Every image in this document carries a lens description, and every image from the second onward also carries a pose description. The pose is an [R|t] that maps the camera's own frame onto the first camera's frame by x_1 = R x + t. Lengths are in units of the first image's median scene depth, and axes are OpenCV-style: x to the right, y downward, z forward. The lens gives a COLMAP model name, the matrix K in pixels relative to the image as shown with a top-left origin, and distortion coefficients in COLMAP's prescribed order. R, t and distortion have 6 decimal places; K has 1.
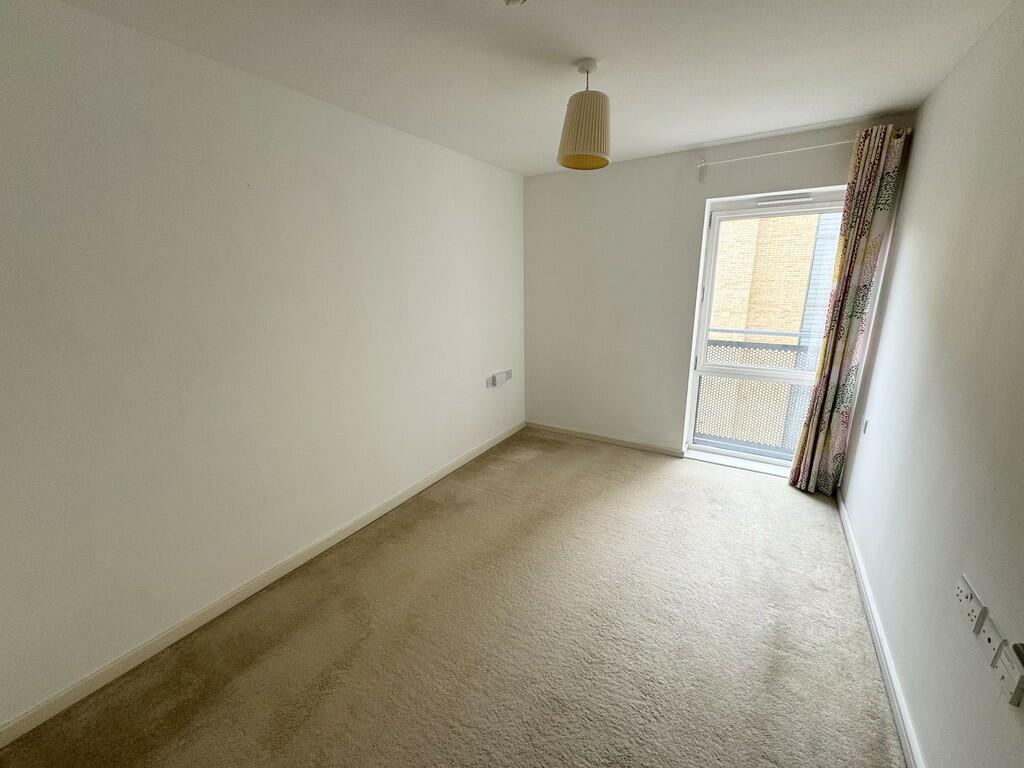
lens RADIAL K [[407.8, 0, 512.7], [0, 407.8, 383.0], [0, 0, 1]] dist [0.000398, 0.000255]
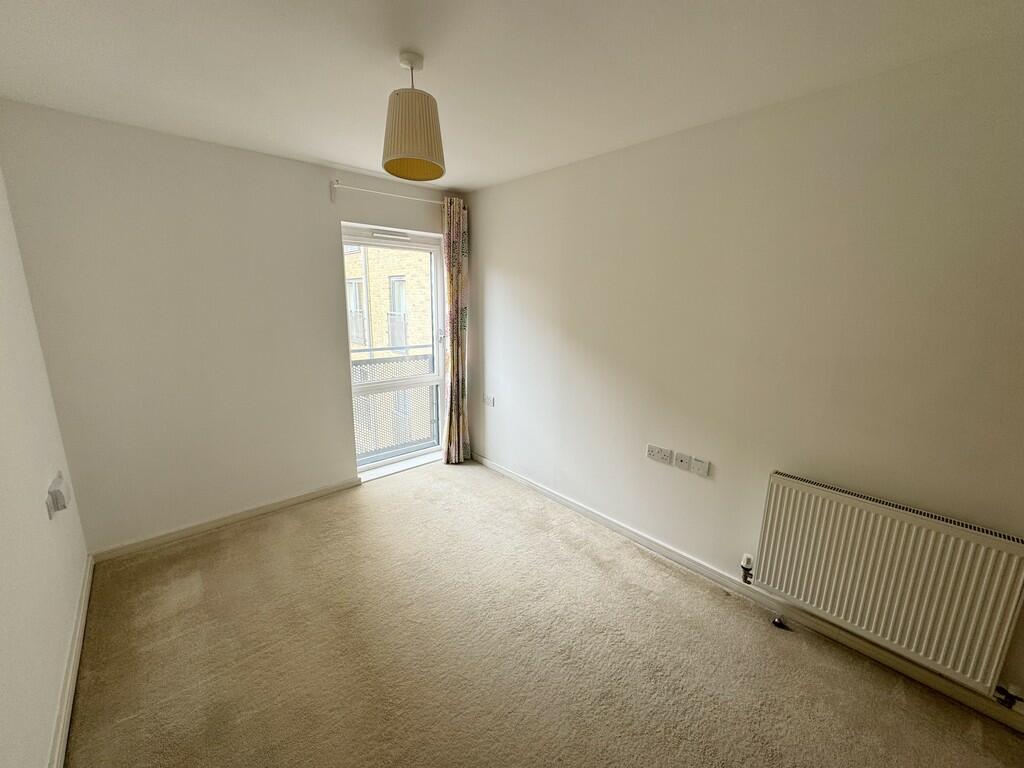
lens RADIAL K [[407.8, 0, 512.7], [0, 407.8, 383.0], [0, 0, 1]] dist [0.000398, 0.000255]
pose [[0.274525, -0.178200, 0.944924, -0.410143], [0.222689, 0.967745, 0.117807, -0.095374], [-0.935439, 0.178083, 0.305354, 0.380219]]
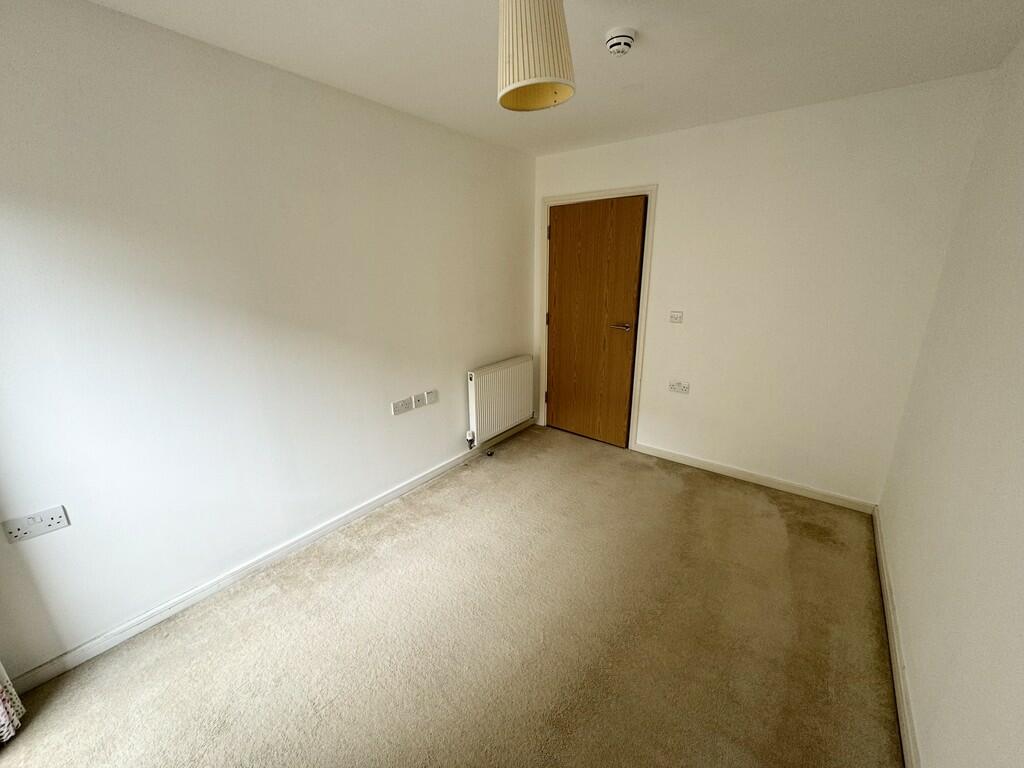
lens RADIAL K [[407.8, 0, 512.7], [0, 407.8, 383.0], [0, 0, 1]] dist [0.000398, 0.000255]
pose [[-0.995464, -0.005585, 0.094973, 0.089598], [0.043672, 0.860055, 0.508328, -0.292892], [-0.084521, 0.510170, -0.855910, 1.115625]]
